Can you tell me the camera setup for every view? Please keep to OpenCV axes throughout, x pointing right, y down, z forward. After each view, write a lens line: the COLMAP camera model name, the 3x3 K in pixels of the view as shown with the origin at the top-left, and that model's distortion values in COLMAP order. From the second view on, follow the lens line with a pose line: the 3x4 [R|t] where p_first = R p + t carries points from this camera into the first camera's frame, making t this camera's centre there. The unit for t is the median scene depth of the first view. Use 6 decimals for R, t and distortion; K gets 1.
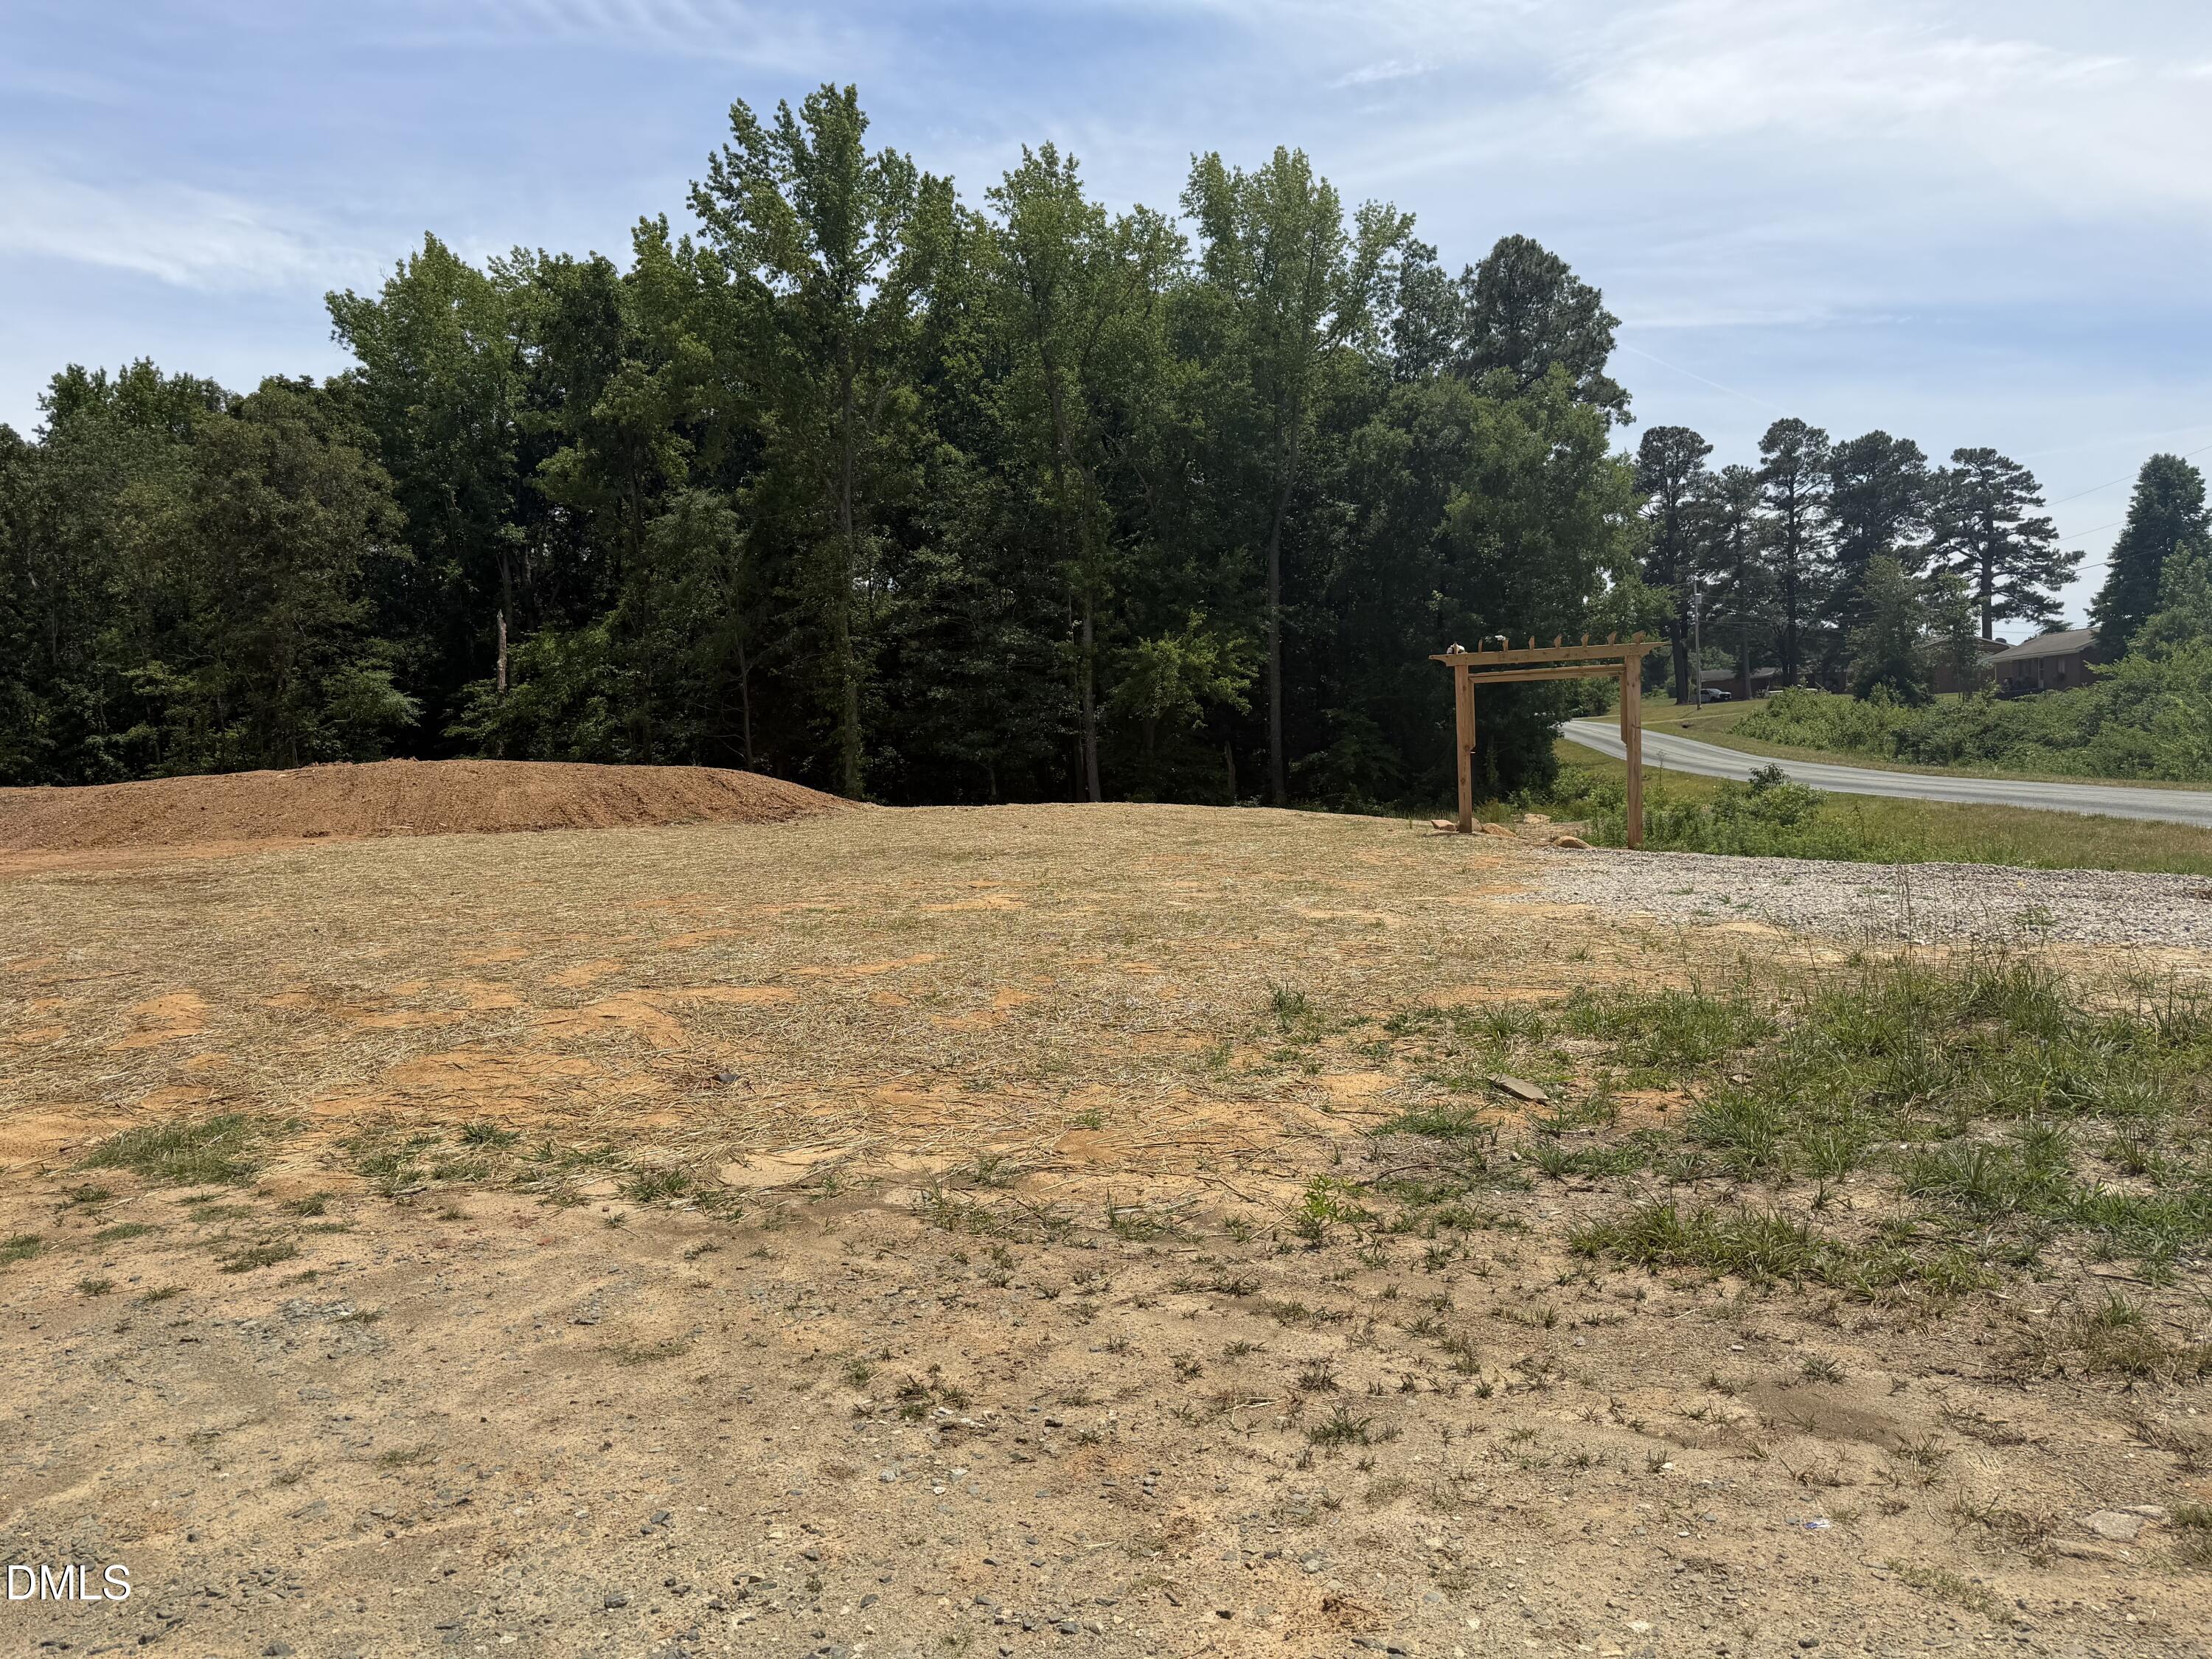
lens RADIAL K [[1517.0, 0, 1101.2], [0, 1517.0, 833.4], [0, 0, 1]] dist [0.000689, -0.020163]
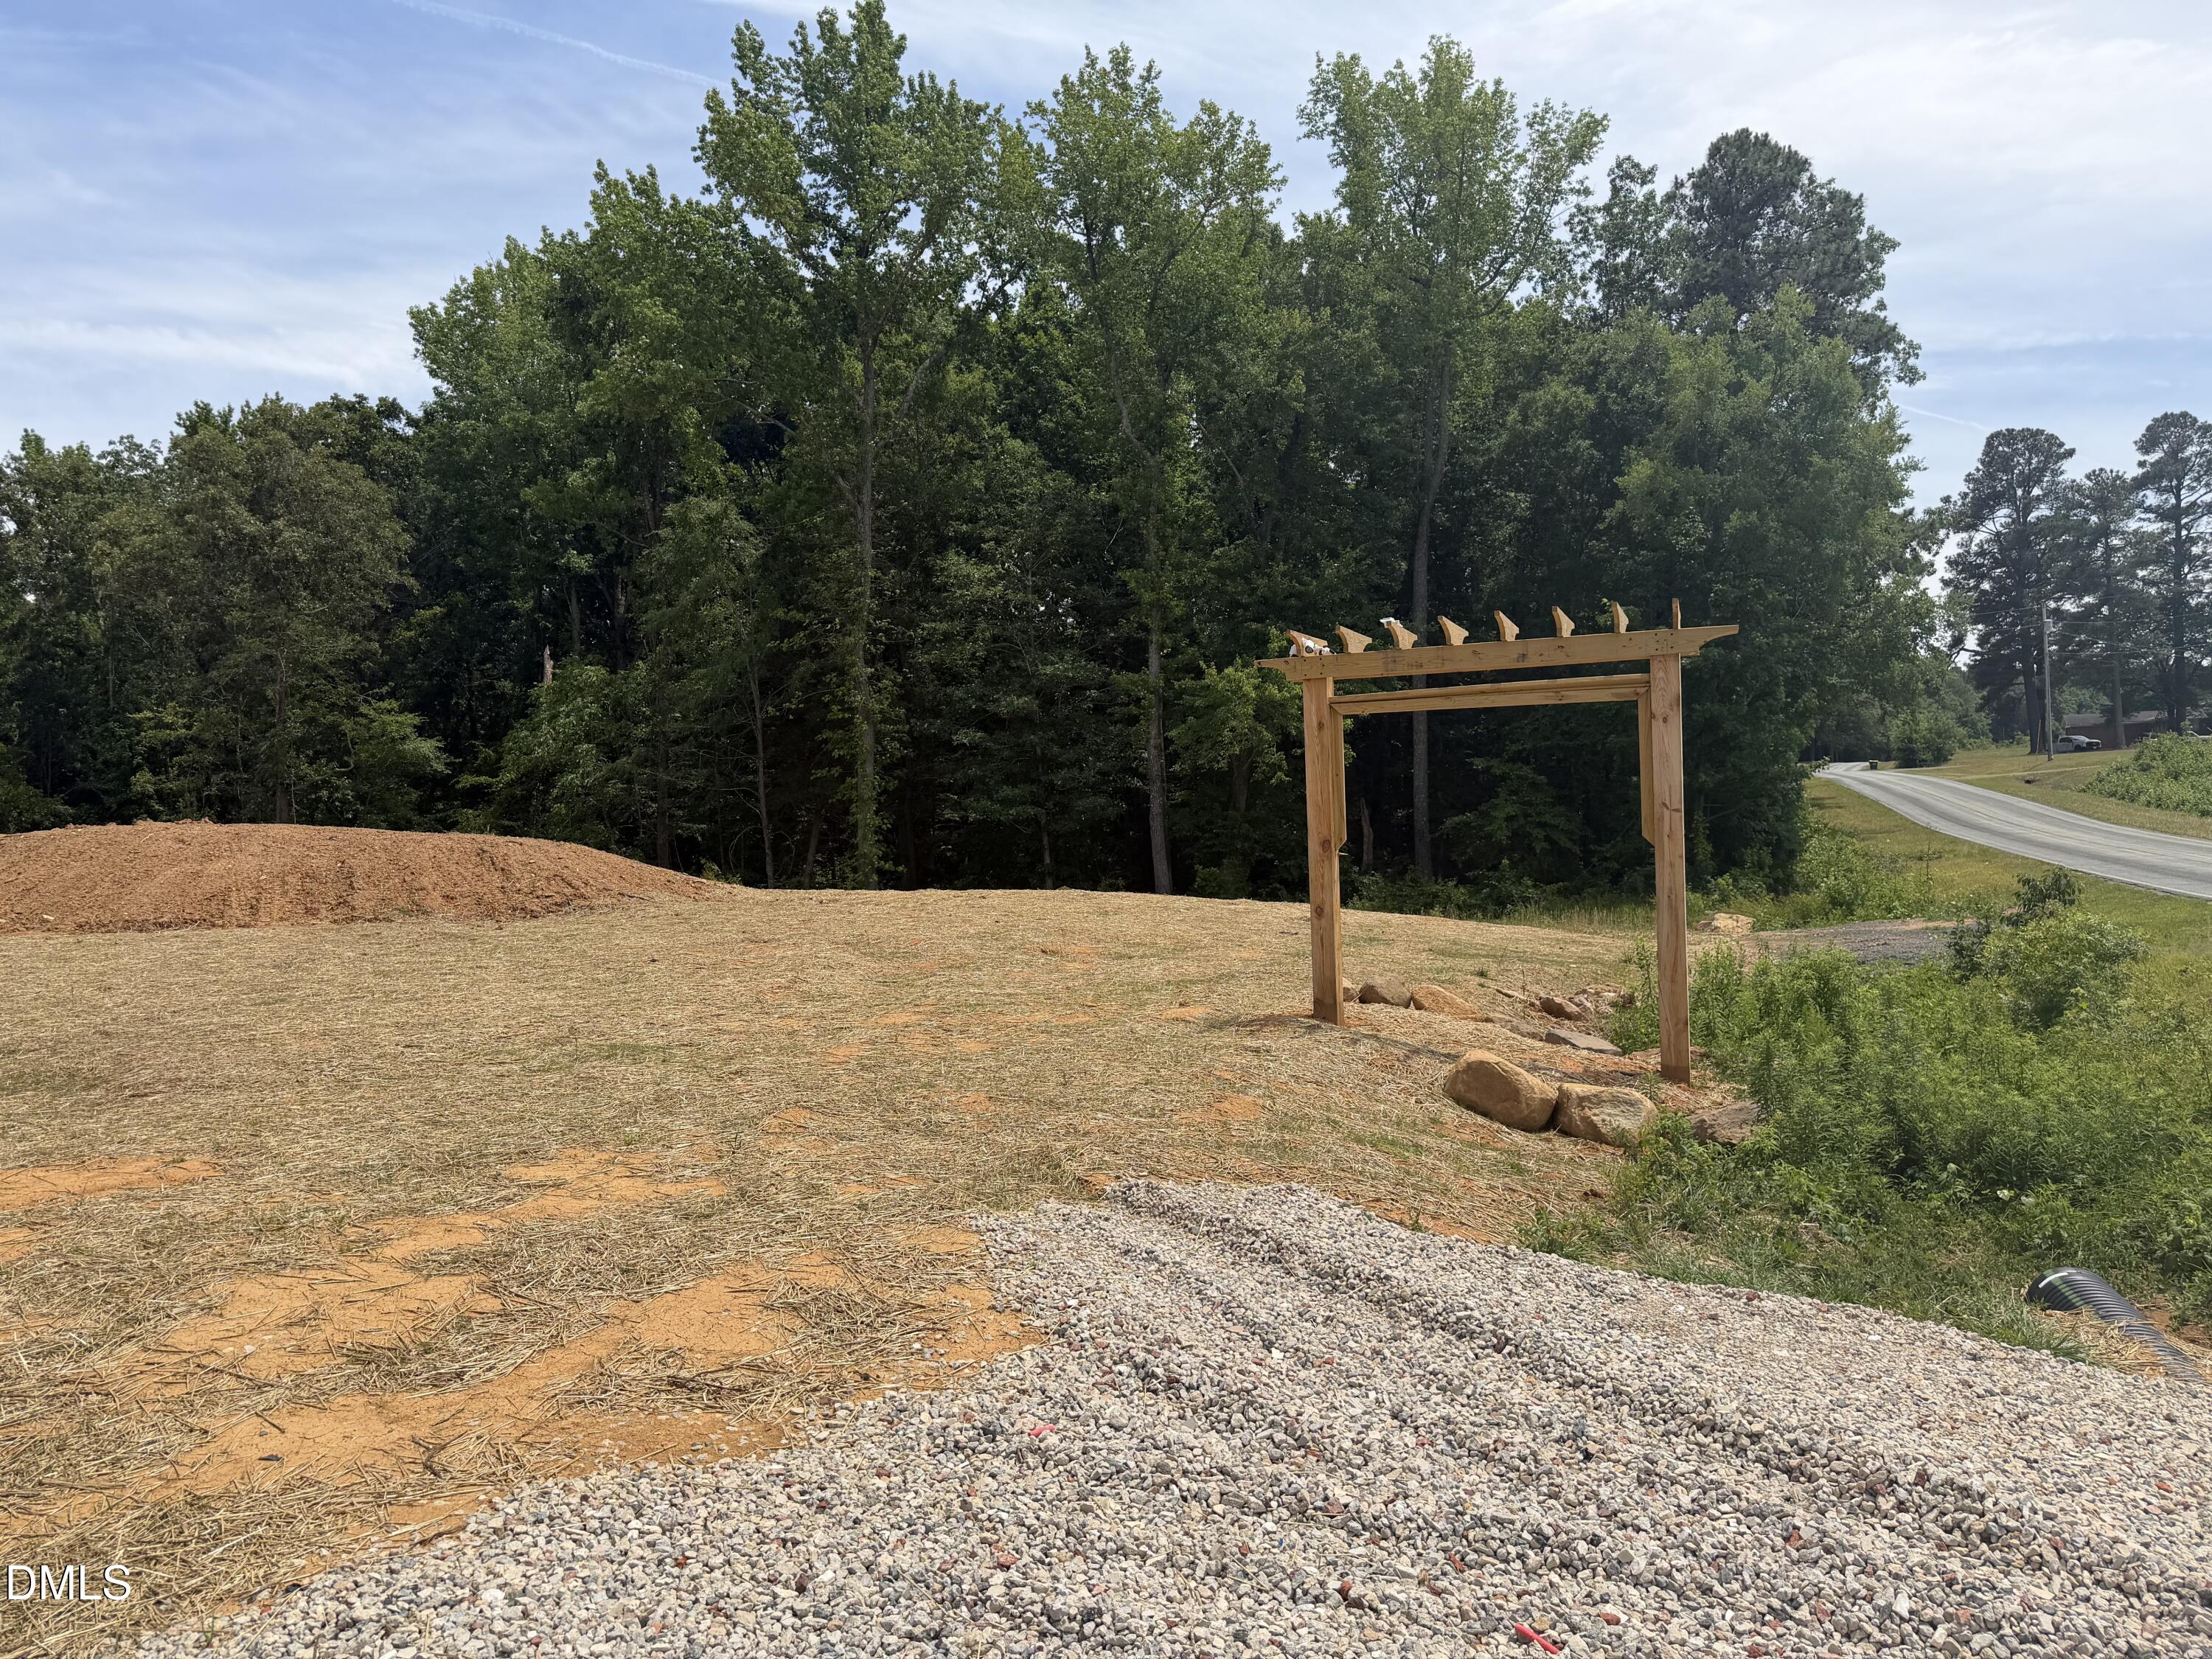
lens RADIAL K [[1517.0, 0, 1103.9], [0, 1517.0, 845.9], [0, 0, 1]] dist [0.000689, -0.020163]
pose [[0.980878, 0.013993, -0.194120, 0.120544], [-0.018491, 0.999600, -0.021379, -0.019826], [0.193744, 0.024560, 0.980745, 0.232675]]
